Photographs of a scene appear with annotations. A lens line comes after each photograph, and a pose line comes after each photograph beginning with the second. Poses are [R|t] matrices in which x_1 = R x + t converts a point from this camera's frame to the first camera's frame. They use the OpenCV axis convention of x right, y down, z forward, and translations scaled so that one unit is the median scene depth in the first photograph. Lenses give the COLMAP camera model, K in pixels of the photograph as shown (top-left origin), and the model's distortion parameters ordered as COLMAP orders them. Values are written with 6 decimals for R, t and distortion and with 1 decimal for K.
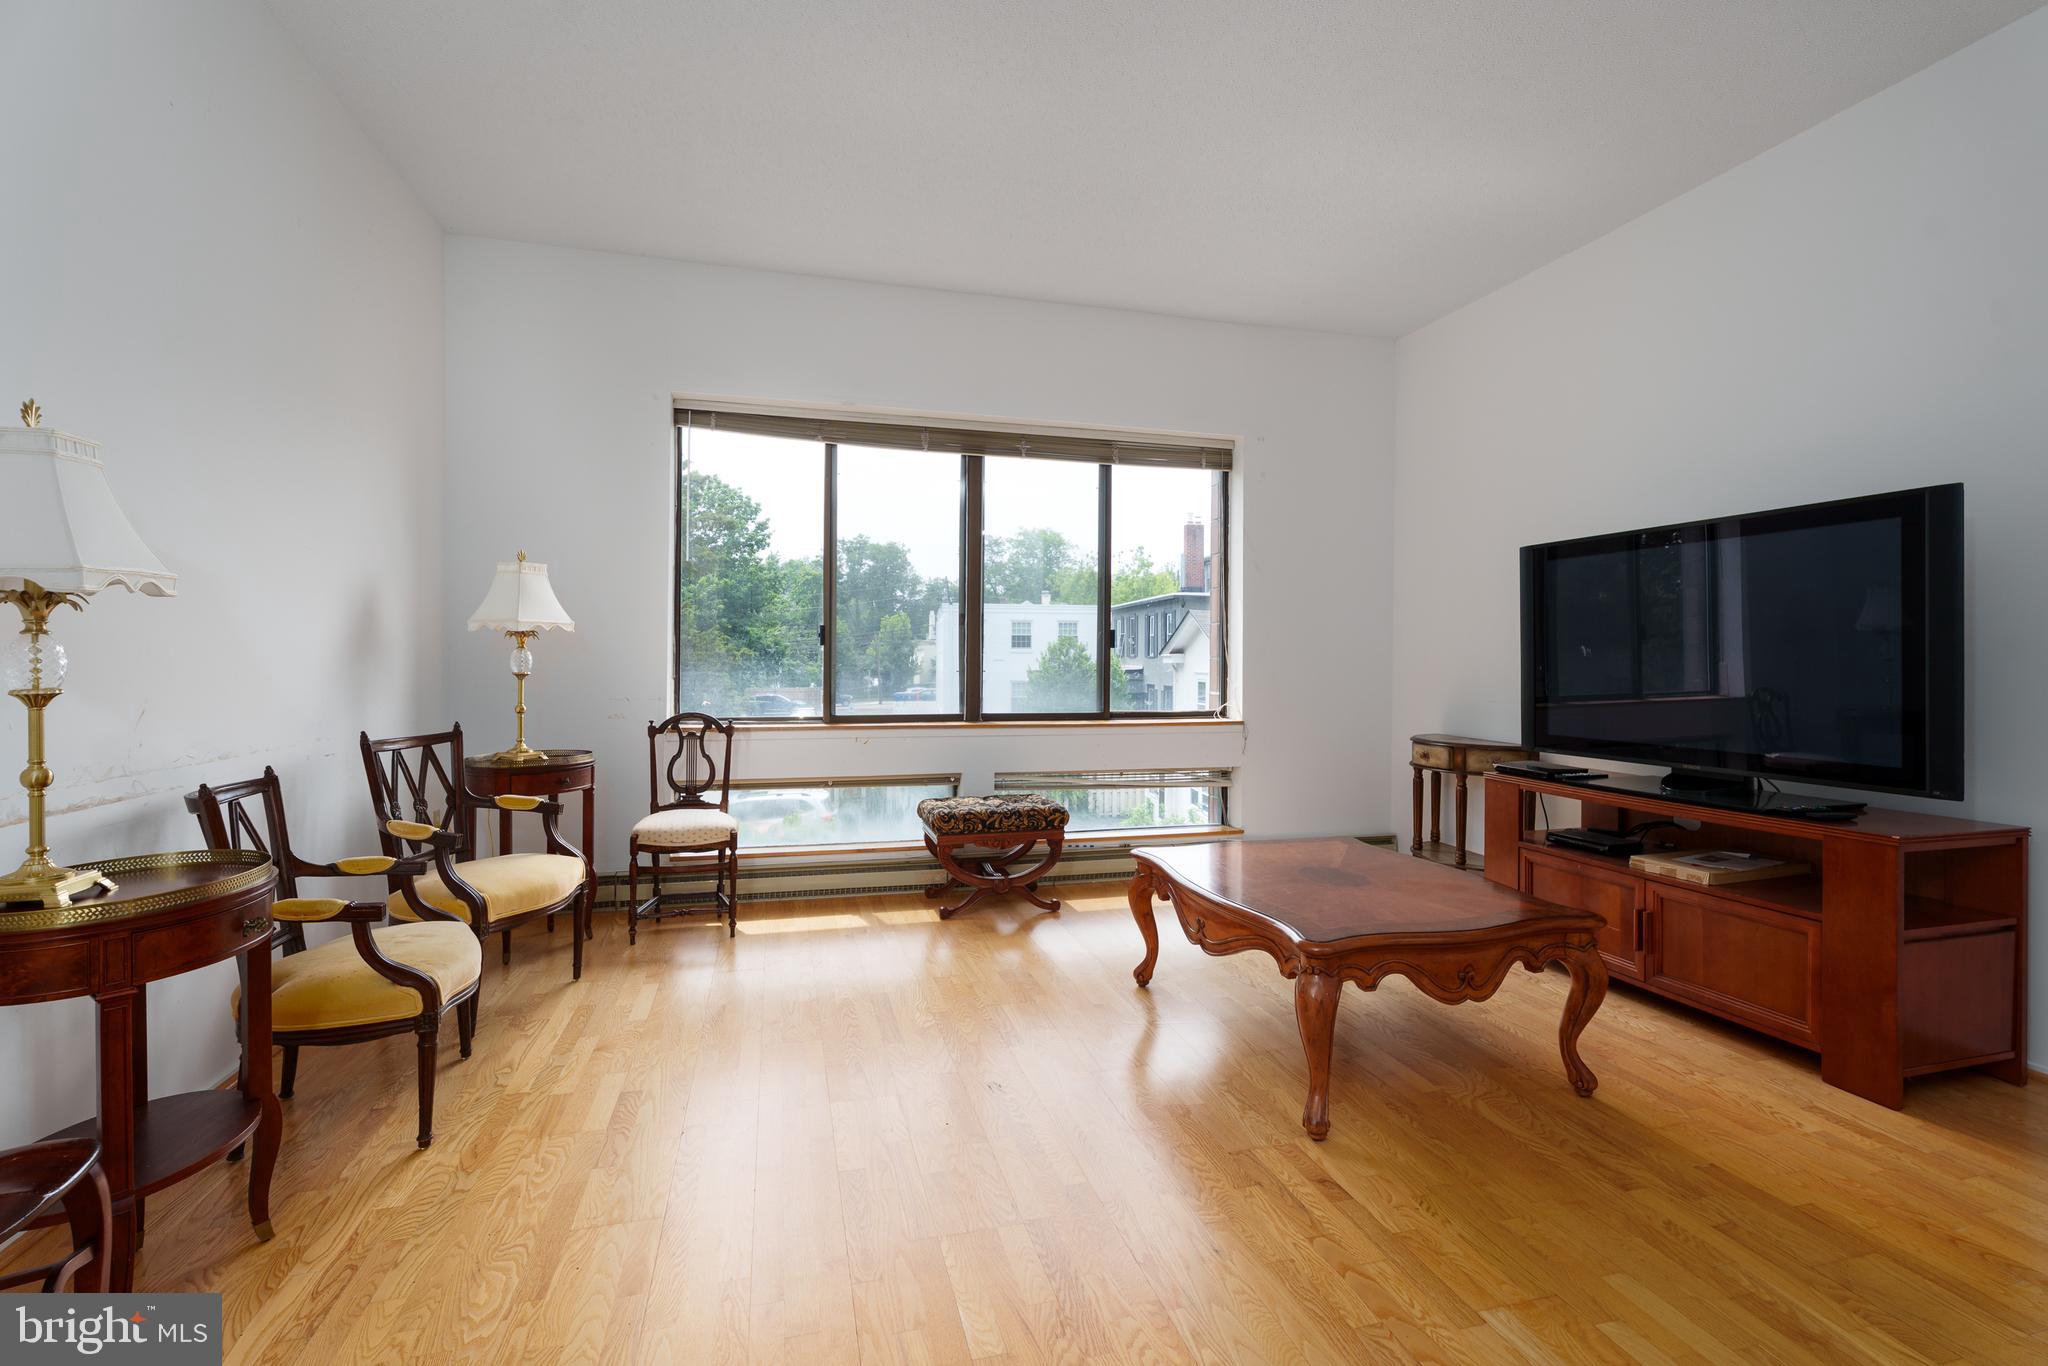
lens RADIAL K [[948.5, 0, 1050.9], [0, 948.5, 670.8], [0, 0, 1]] dist [0.000077, 0.000731]
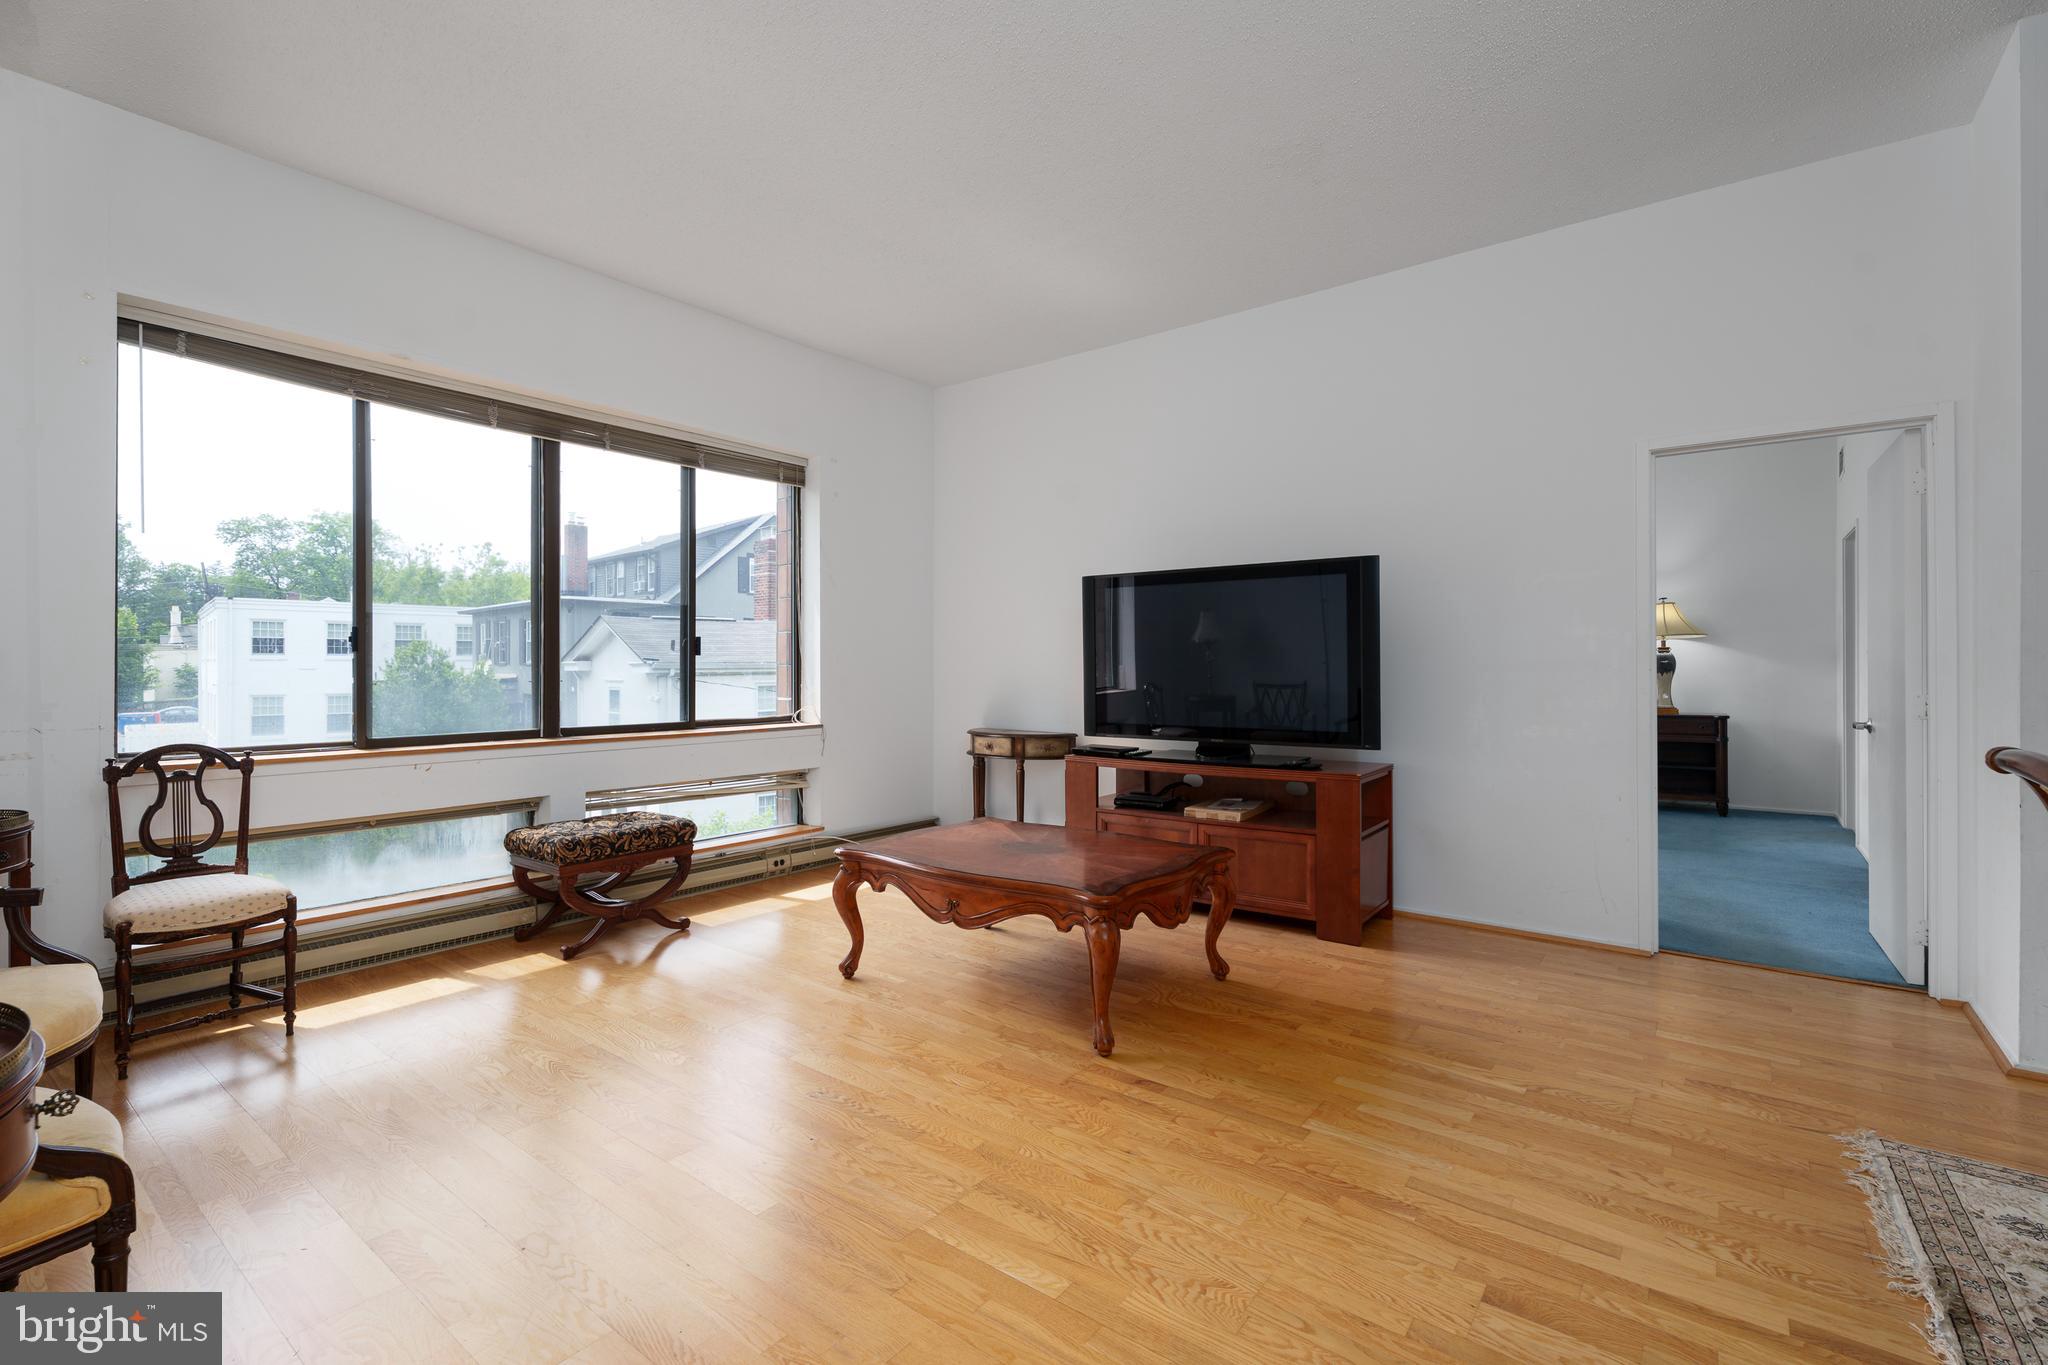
lens RADIAL K [[904.6, 0, 1018.7], [0, 904.6, 680.2], [0, 0, 1]] dist [-0.001239, -0.000014]
pose [[0.807727, -0.014943, 0.589367, -0.271775], [0.012654, 0.999888, 0.008009, -0.002486], [-0.589420, 0.000989, 0.807826, 0.063709]]
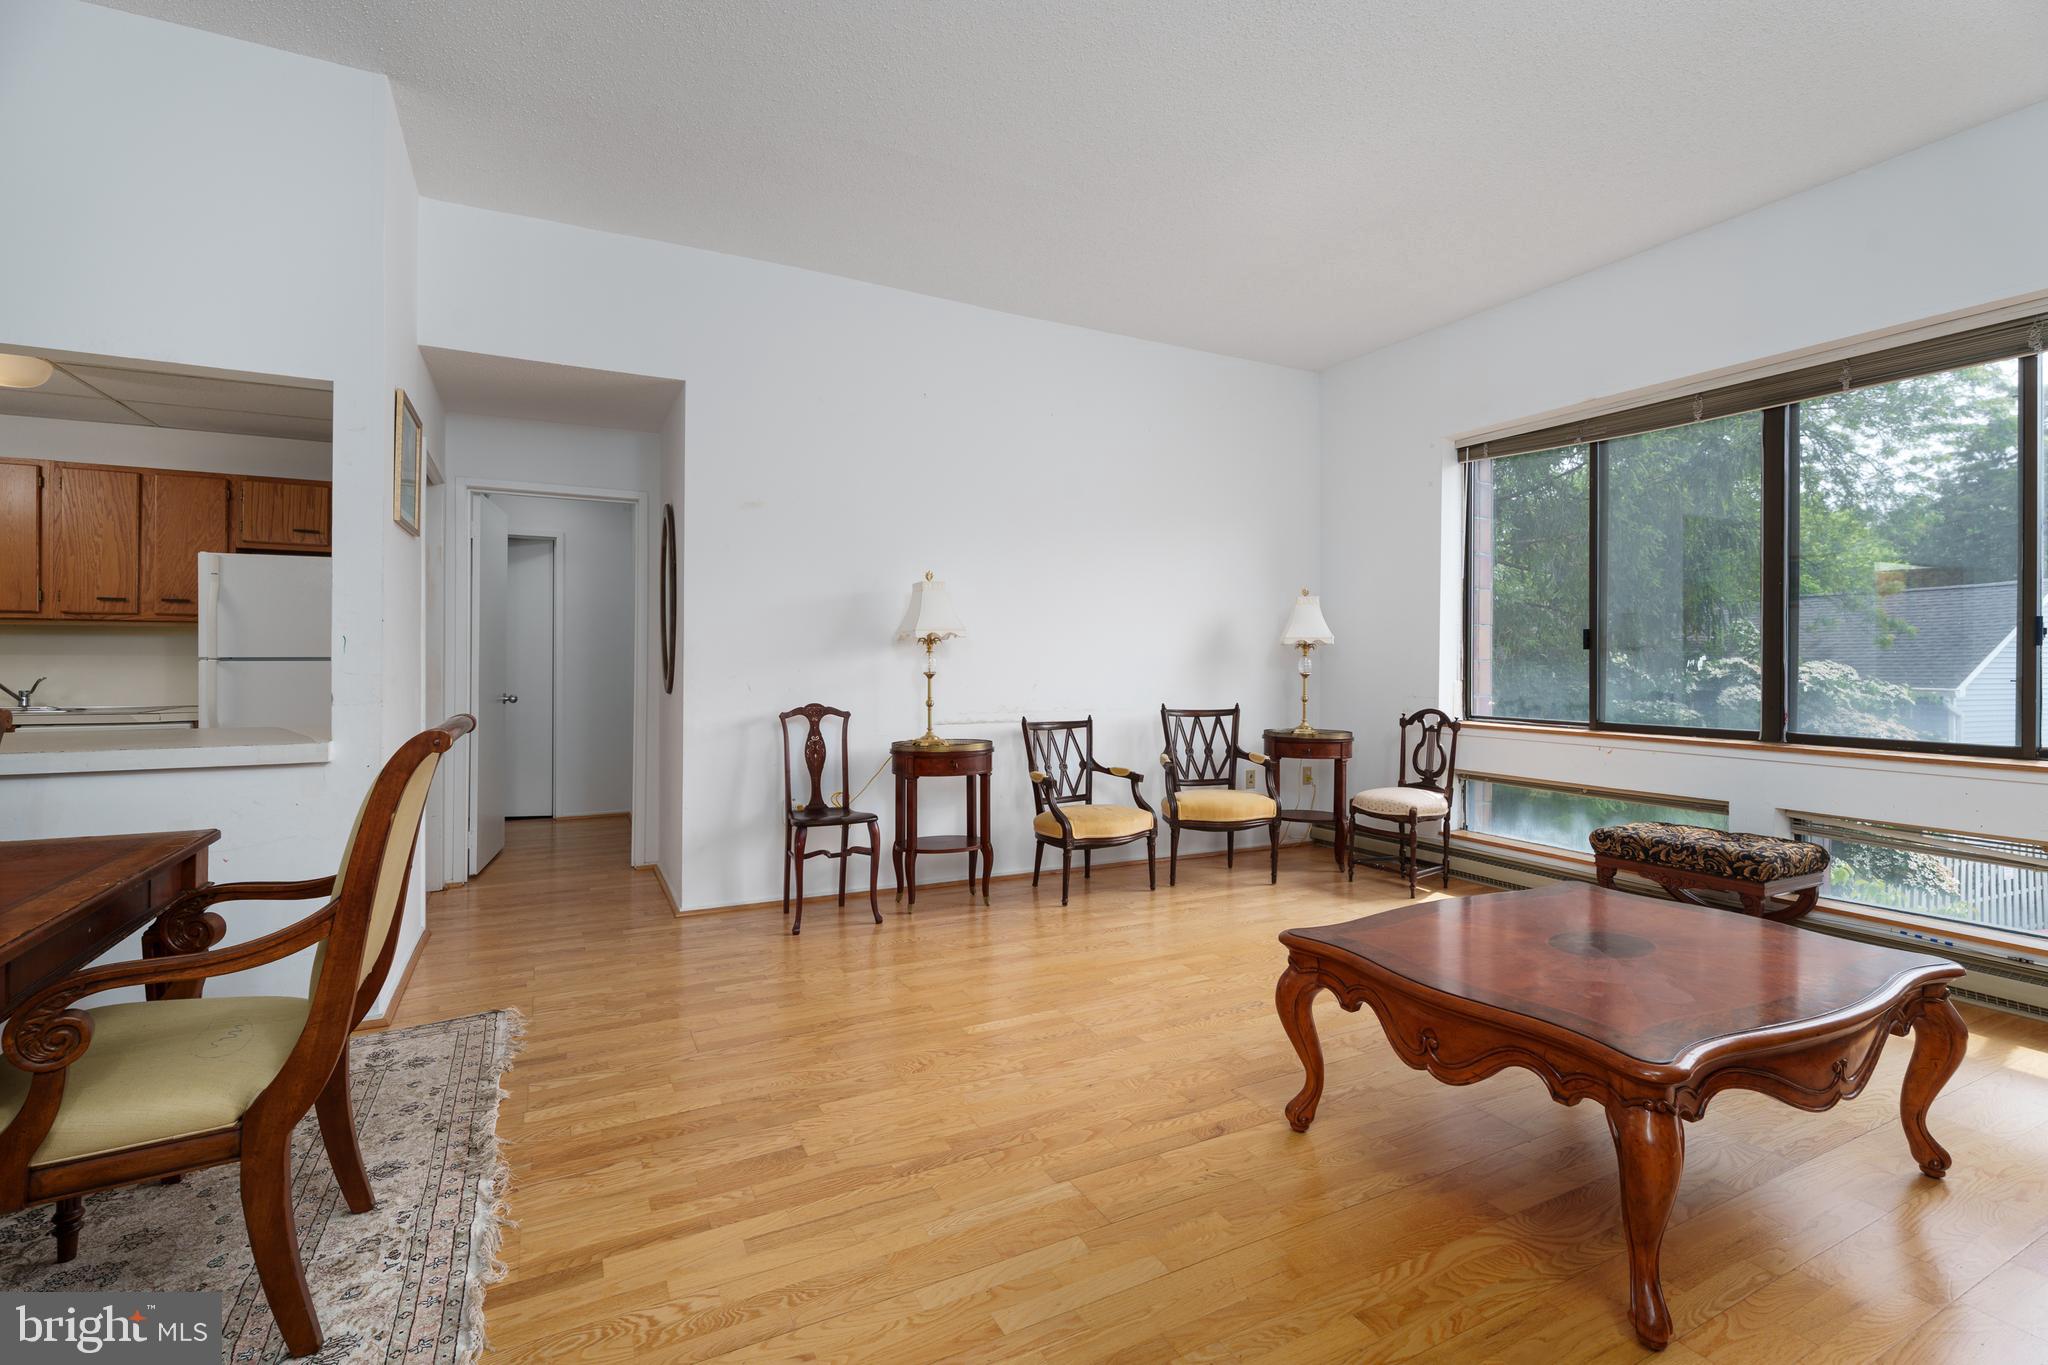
lens RADIAL K [[919.8, 0, 1027.3], [0, 919.8, 665.0], [0, 0, 1]] dist [-0.001184, 0.000592]
pose [[0.200861, -0.001666, -0.979618, 0.653608], [-0.014436, 0.999885, -0.004660, 0.001766], [0.979513, 0.015078, 0.200814, 0.279378]]
